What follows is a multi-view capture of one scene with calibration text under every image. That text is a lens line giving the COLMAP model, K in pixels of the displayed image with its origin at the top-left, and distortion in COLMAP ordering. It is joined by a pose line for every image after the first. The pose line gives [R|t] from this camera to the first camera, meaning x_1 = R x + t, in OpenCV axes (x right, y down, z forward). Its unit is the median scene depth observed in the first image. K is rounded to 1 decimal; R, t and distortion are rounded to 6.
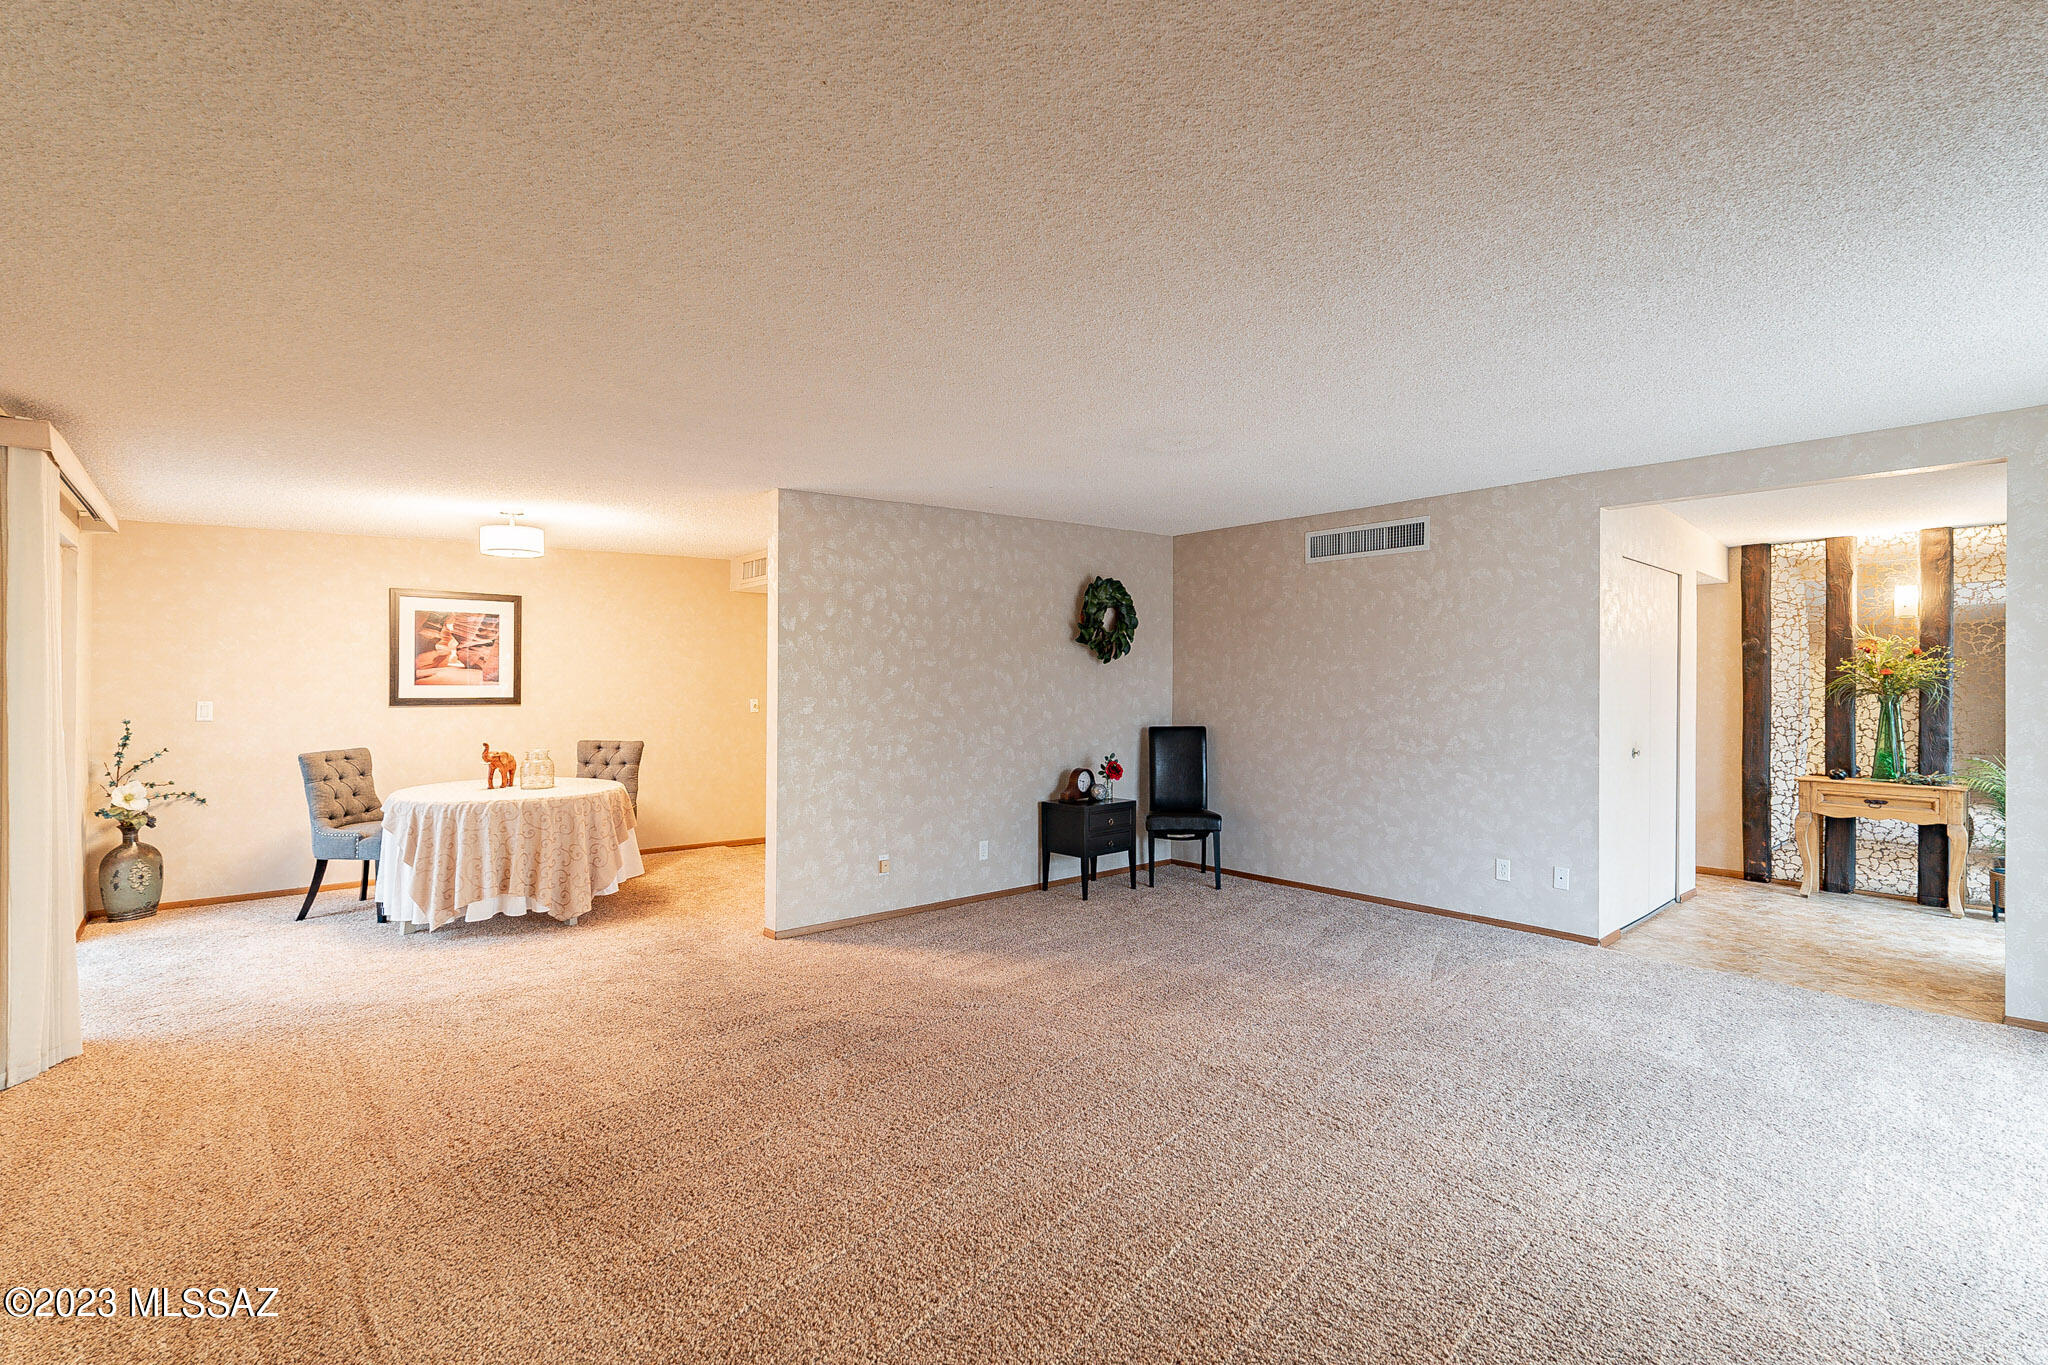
lens RADIAL K [[899.4, 0, 1020.4], [0, 899.4, 684.5], [0, 0, 1]] dist [-0.002904, -0.000094]
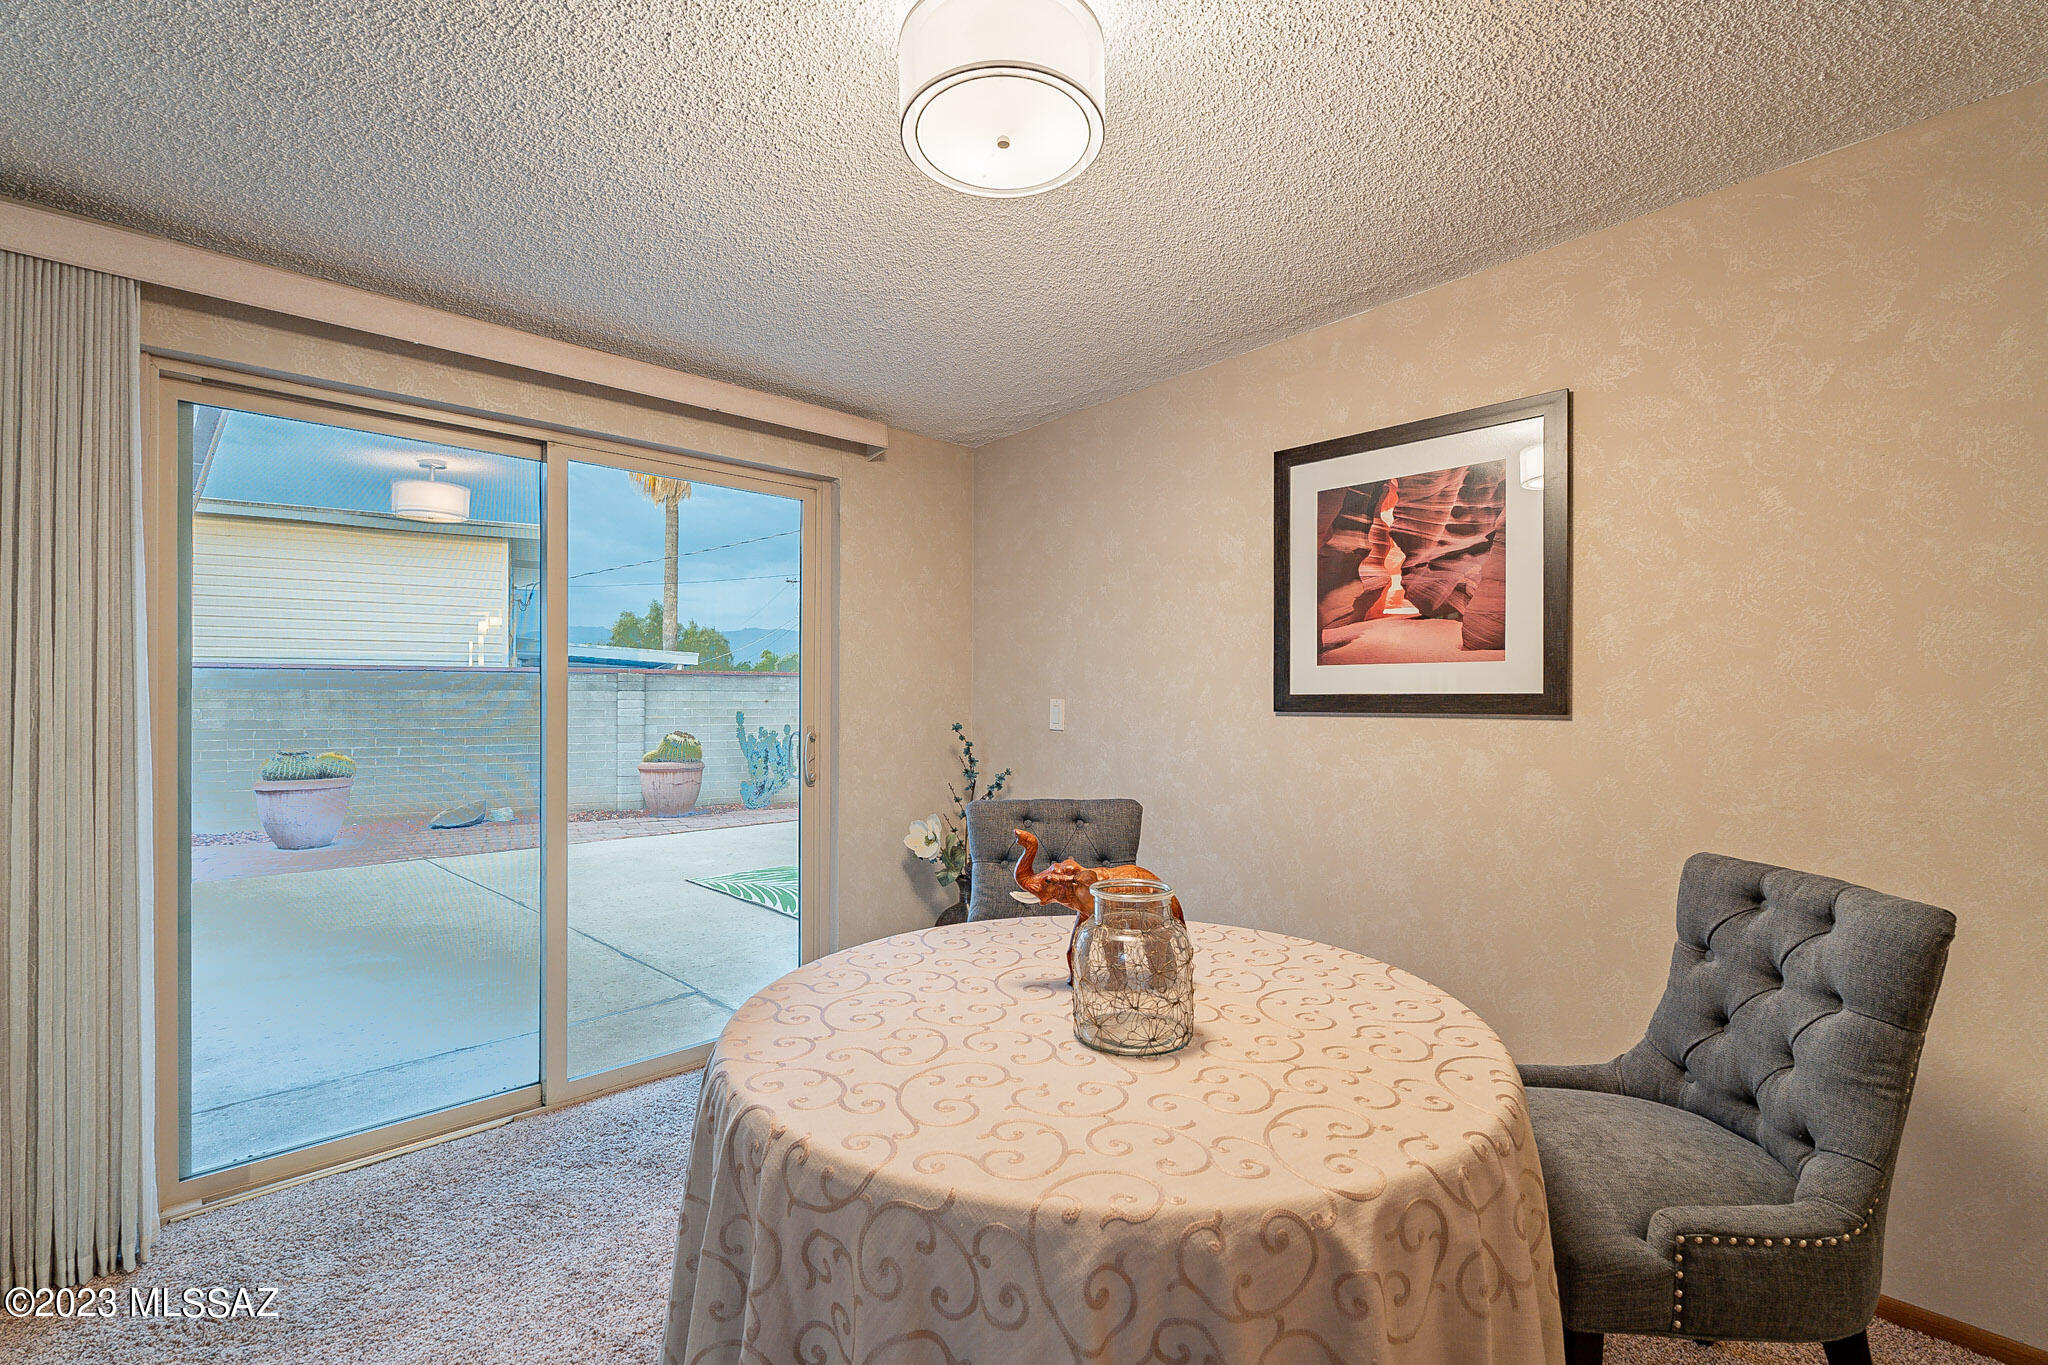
lens RADIAL K [[914.3, 0, 1014.3], [0, 914.3, 683.9], [0, 0, 1]] dist [-0.003312, 0.000188]
pose [[0.046640, -0.018257, -0.998745, -0.237269], [0.001417, 0.999833, -0.018211, 0.017206], [0.998911, -0.000566, 0.046658, 0.812908]]
